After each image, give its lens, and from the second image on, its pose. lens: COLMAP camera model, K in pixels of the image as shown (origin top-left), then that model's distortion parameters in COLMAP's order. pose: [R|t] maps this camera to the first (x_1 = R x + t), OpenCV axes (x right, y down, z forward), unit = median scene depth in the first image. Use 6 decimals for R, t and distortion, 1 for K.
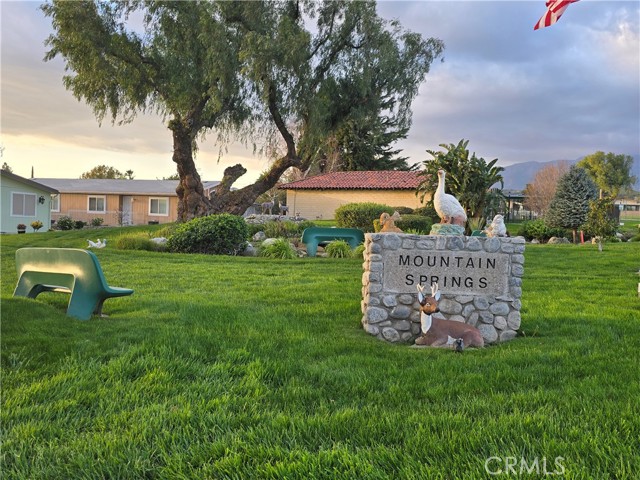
lens RADIAL K [[612.6, 0, 321.3], [0, 612.6, 257.9], [0, 0, 1]] dist [0.094615, -0.104753]
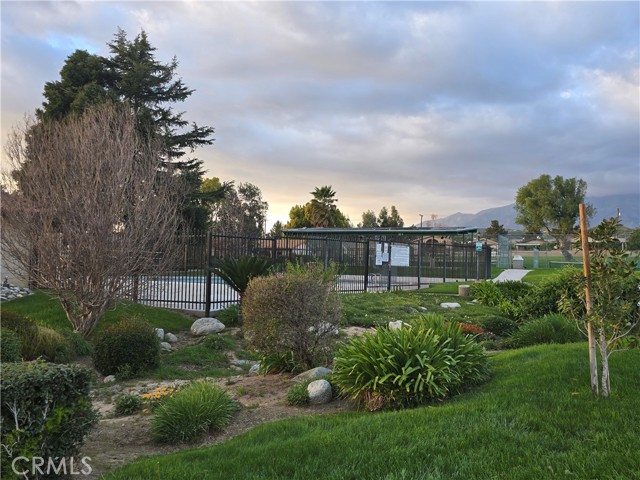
lens RADIAL K [[611.4, 0, 320.4], [0, 611.4, 252.3], [0, 0, 1]] dist [0.088730, -0.102236]
pose [[0.999911, -0.011560, -0.006695, 0.444627], [0.011010, 0.996967, -0.077038, -0.047074], [0.007566, 0.076958, 0.997006, 0.609762]]
